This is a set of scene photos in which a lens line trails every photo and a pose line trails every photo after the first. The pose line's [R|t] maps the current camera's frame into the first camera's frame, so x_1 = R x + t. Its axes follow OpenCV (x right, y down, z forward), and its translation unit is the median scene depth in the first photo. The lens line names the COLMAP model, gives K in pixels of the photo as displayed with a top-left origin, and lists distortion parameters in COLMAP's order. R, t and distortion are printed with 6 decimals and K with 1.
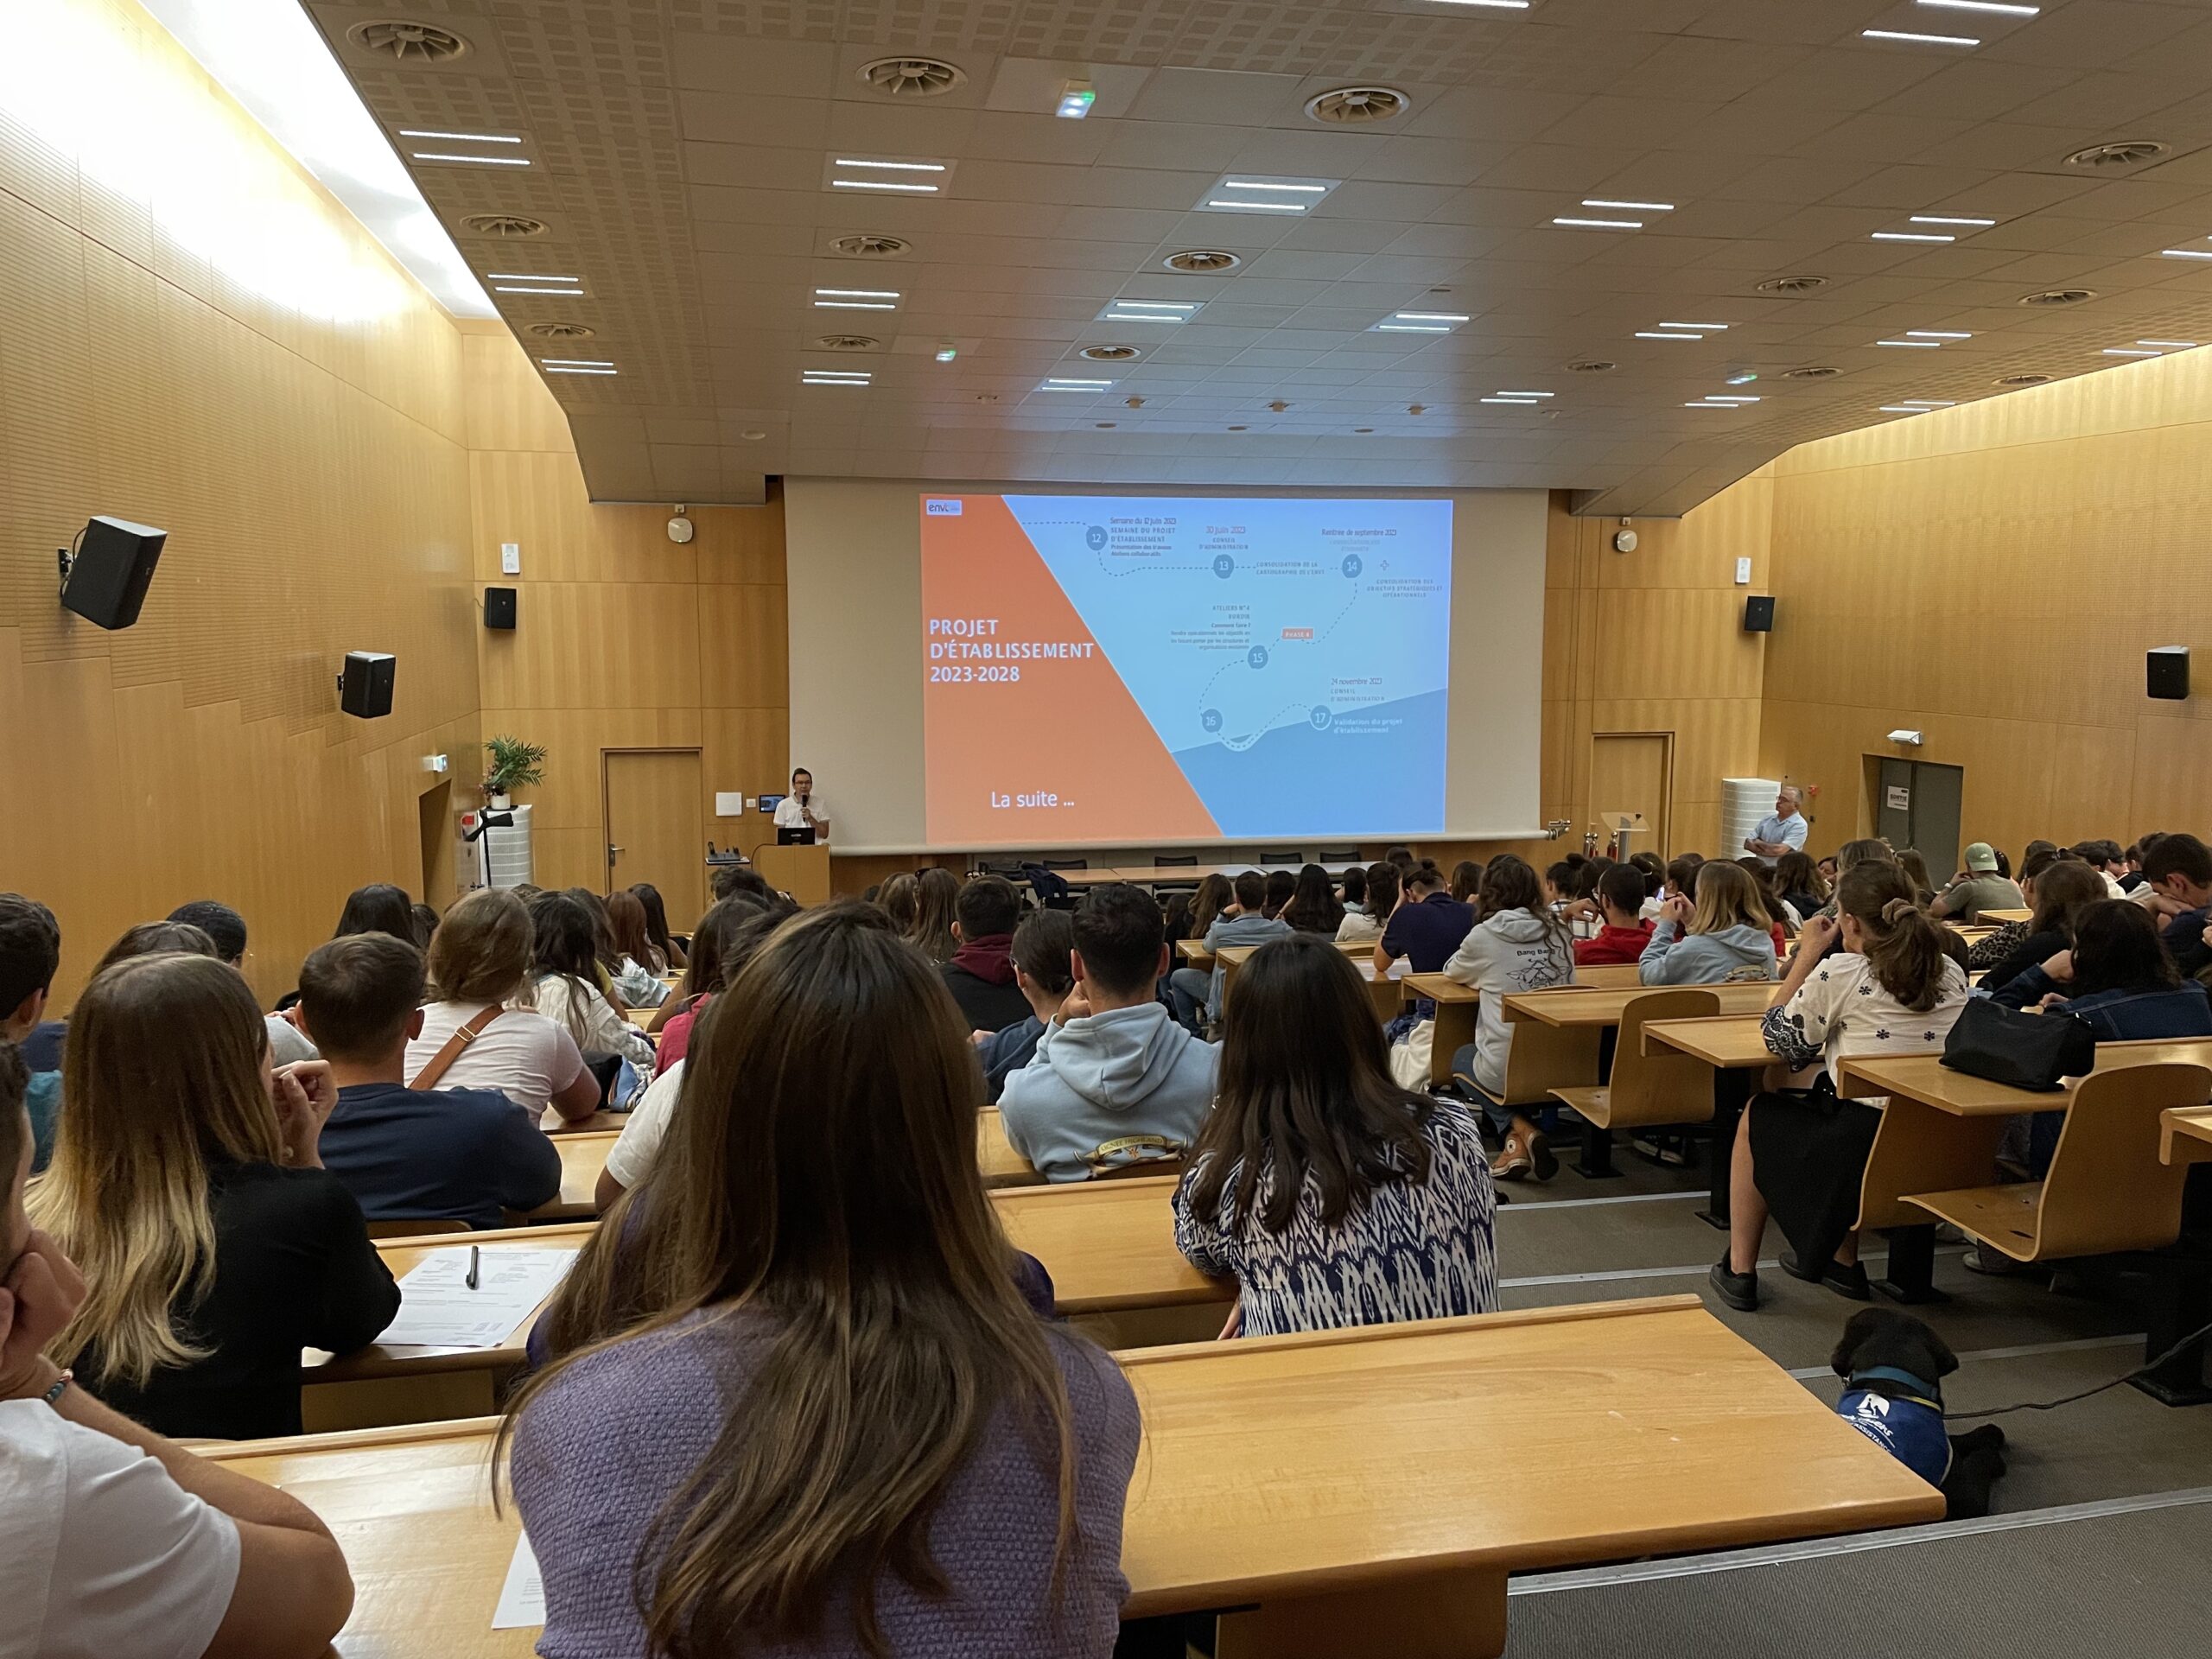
lens RADIAL K [[1653.0, 0, 1106.0], [0, 1653.0, 829.5], [0, 0, 1]] dist [0.089402, -0.161077]
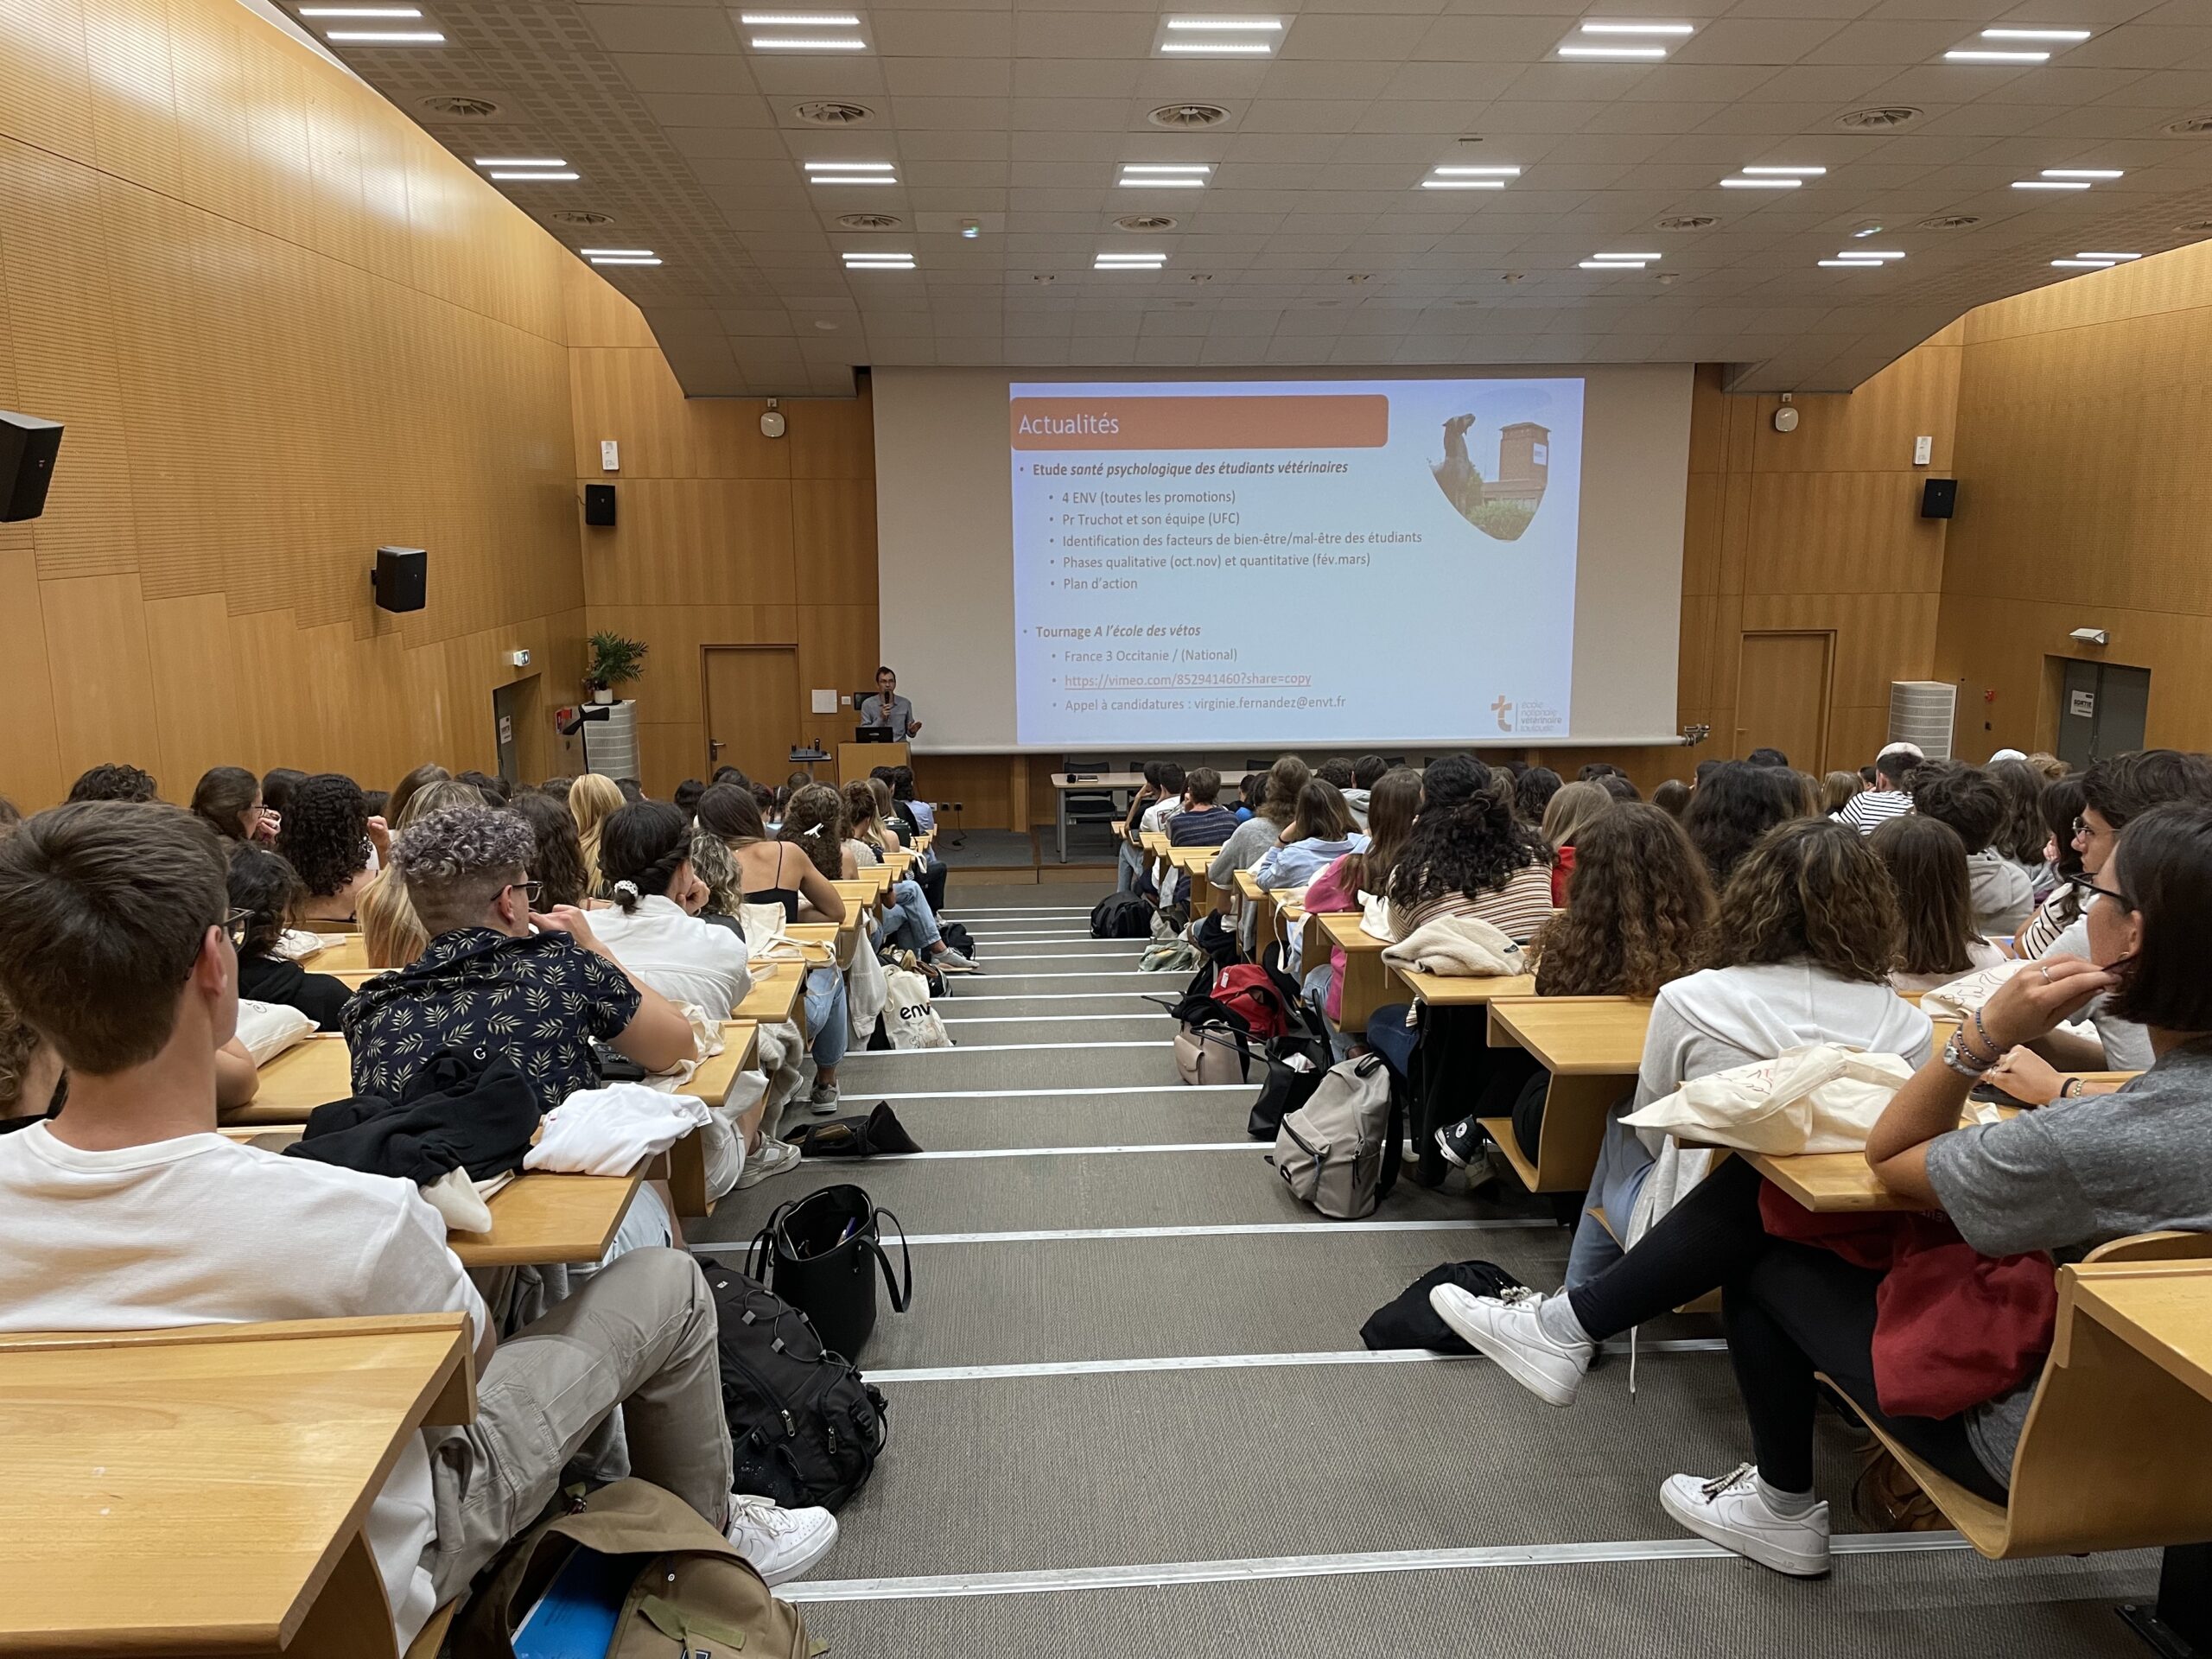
lens RADIAL K [[1649.0, 0, 1106.0], [0, 1649.0, 829.5], [0, 0, 1]] dist [0.109747, -0.150878]
pose [[0.990136, 0.019495, -0.138748, 0.081911], [-0.010979, 0.998023, 0.061875, -0.001608], [0.139680, -0.059742, 0.988393, 0.028343]]
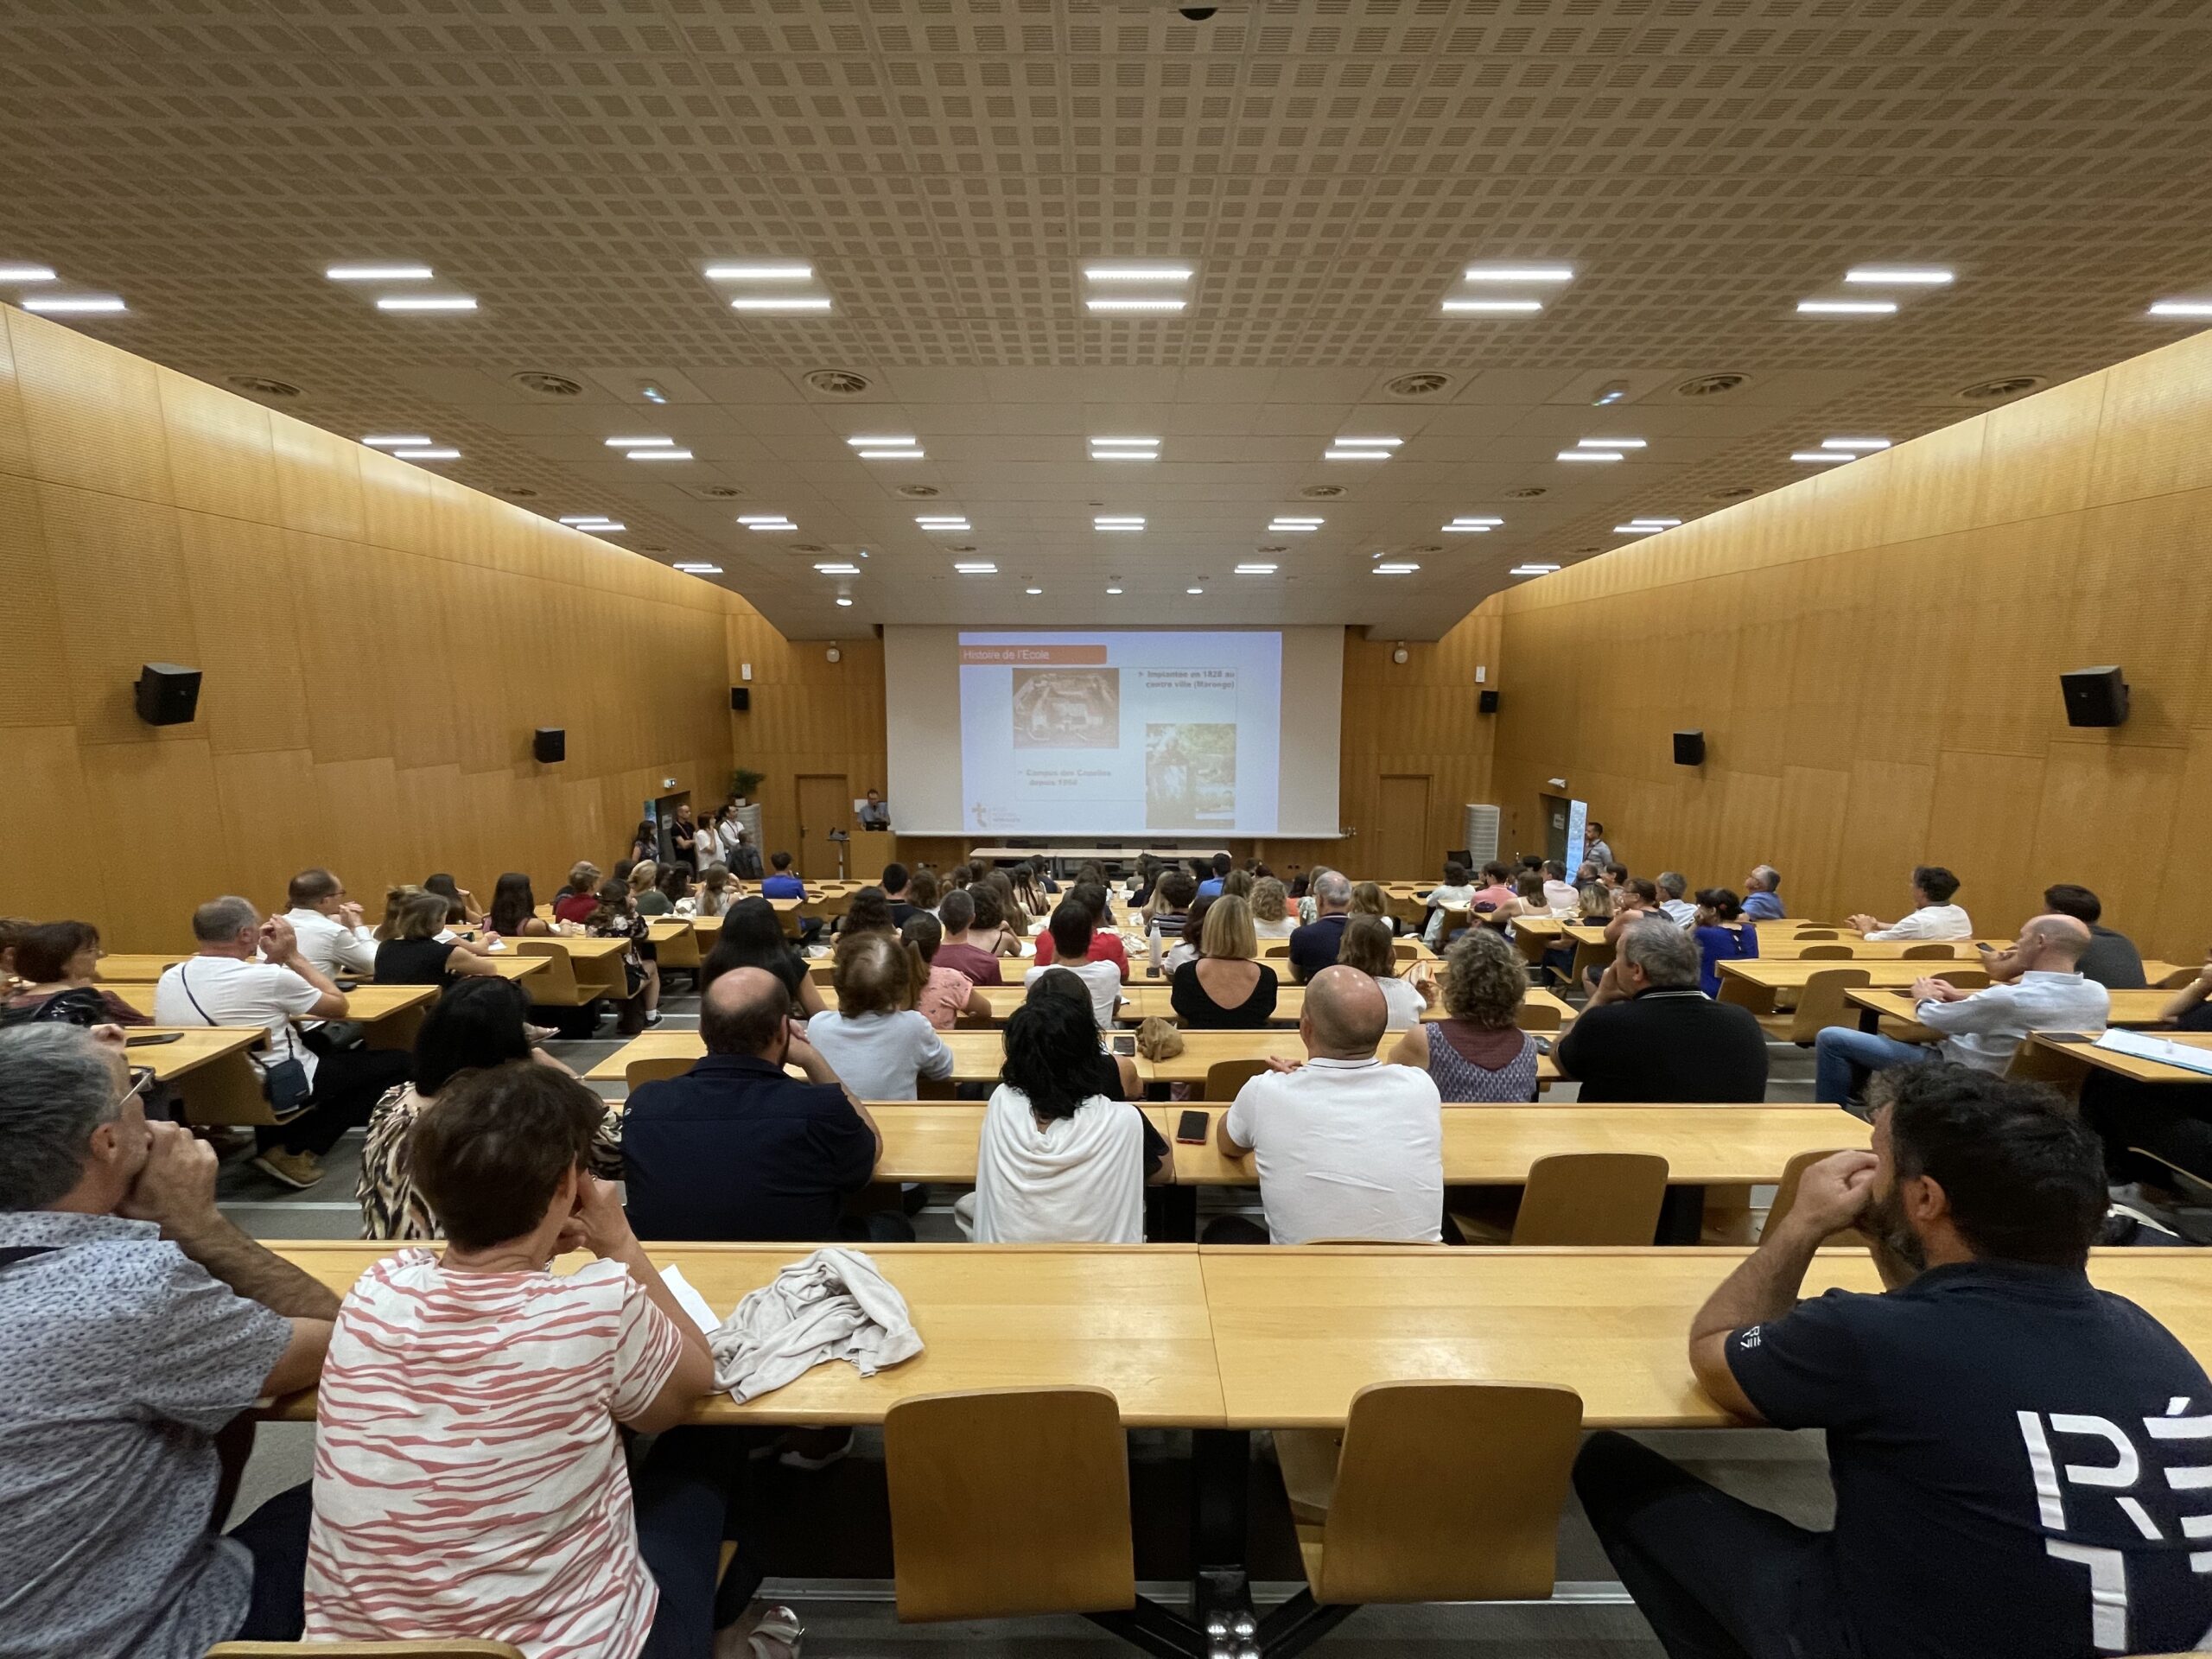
lens RADIAL K [[889.0, 0, 1106.0], [0, 889.0, 829.5], [0, 0, 1]] dist [0.012535, -0.000015]
pose [[0.979149, 0.031138, -0.200745, 0.231201], [-0.026386, 0.999306, 0.026303, -0.022150], [0.201424, -0.020458, 0.979290, 0.099463]]
